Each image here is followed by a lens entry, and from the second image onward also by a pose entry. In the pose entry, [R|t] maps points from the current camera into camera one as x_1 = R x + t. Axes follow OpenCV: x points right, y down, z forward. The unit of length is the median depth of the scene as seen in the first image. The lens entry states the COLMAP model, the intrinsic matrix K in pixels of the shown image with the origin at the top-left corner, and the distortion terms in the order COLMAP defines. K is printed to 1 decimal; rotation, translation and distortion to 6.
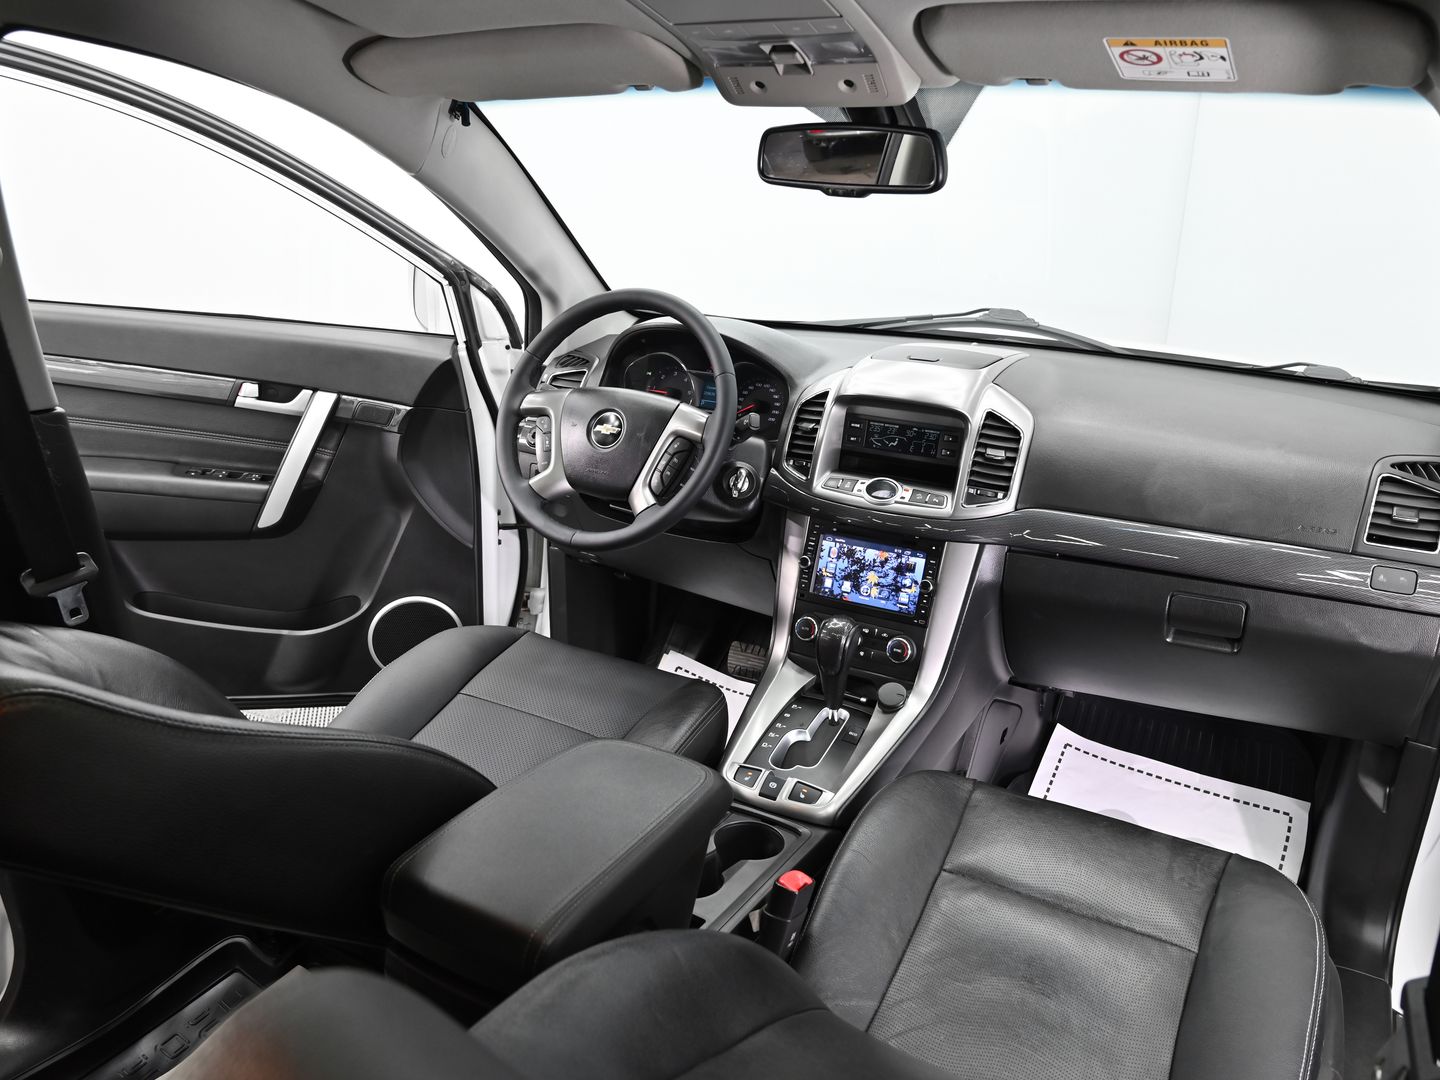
lens RADIAL K [[1125.1, 0, 717.4], [0, 1125.1, 546.1], [0, 0, 1]] dist [0.050029, 0.003199]
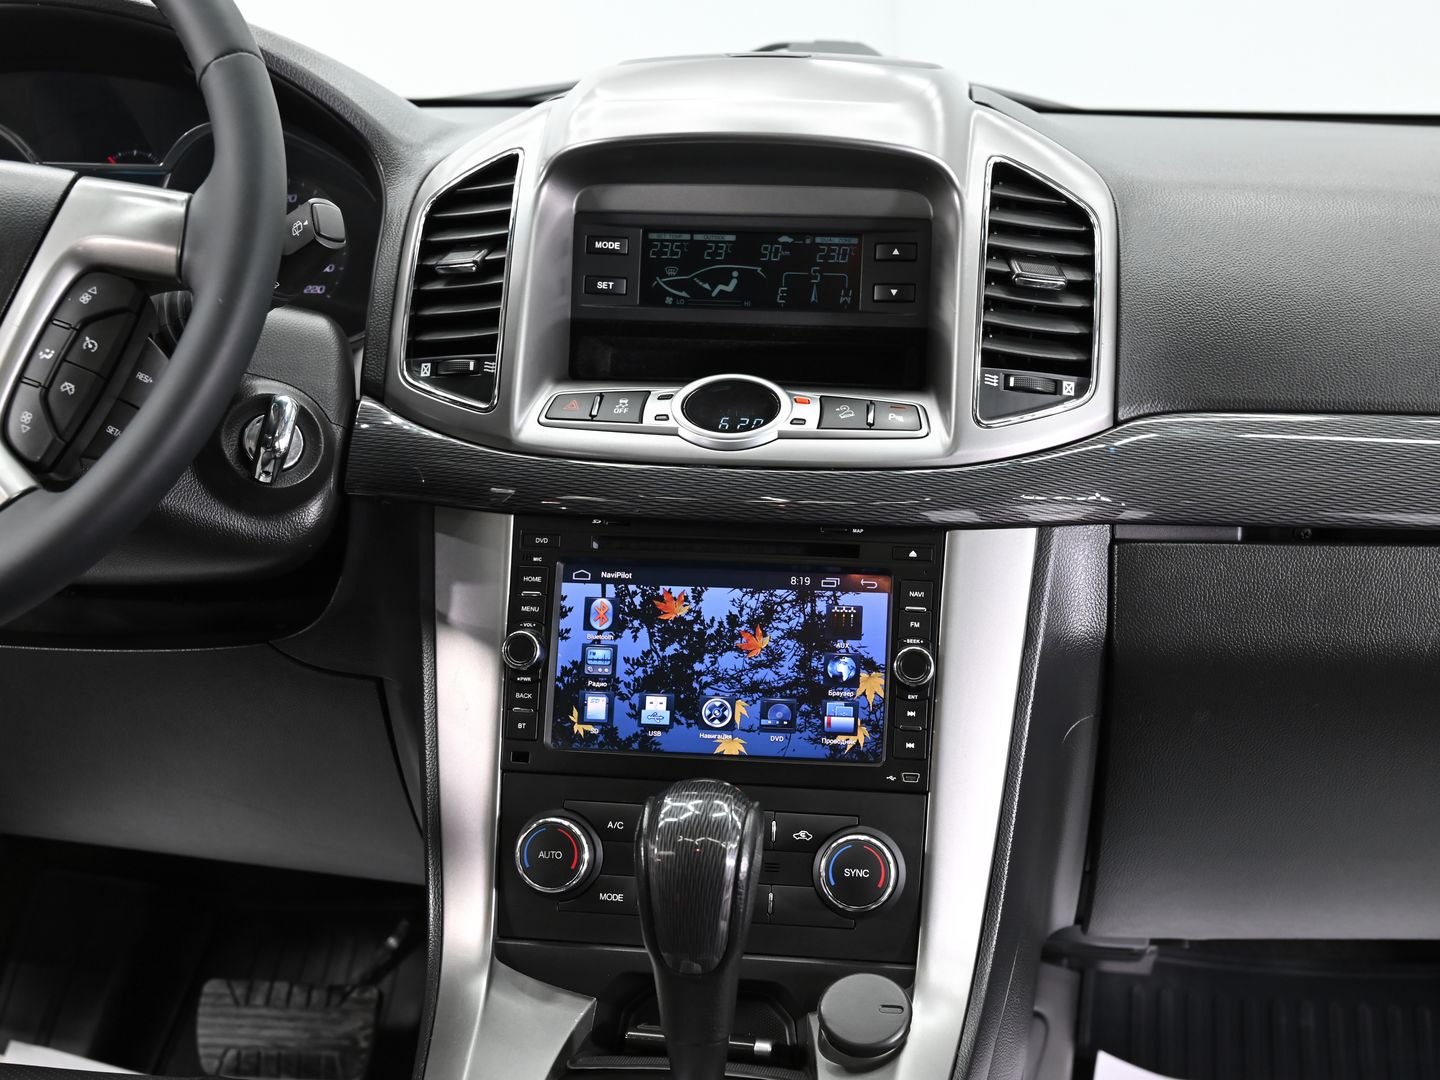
lens RADIAL K [[2131.5, 0, 716.6], [0, 2131.5, 541.0], [0, 0, 1]] dist [0.033377, 0.000000]
pose [[0.925766, -0.076104, 0.370359, -0.097311], [0.127398, 0.985041, -0.116037, 0.062849], [-0.355988, 0.154606, 0.921613, 0.418211]]
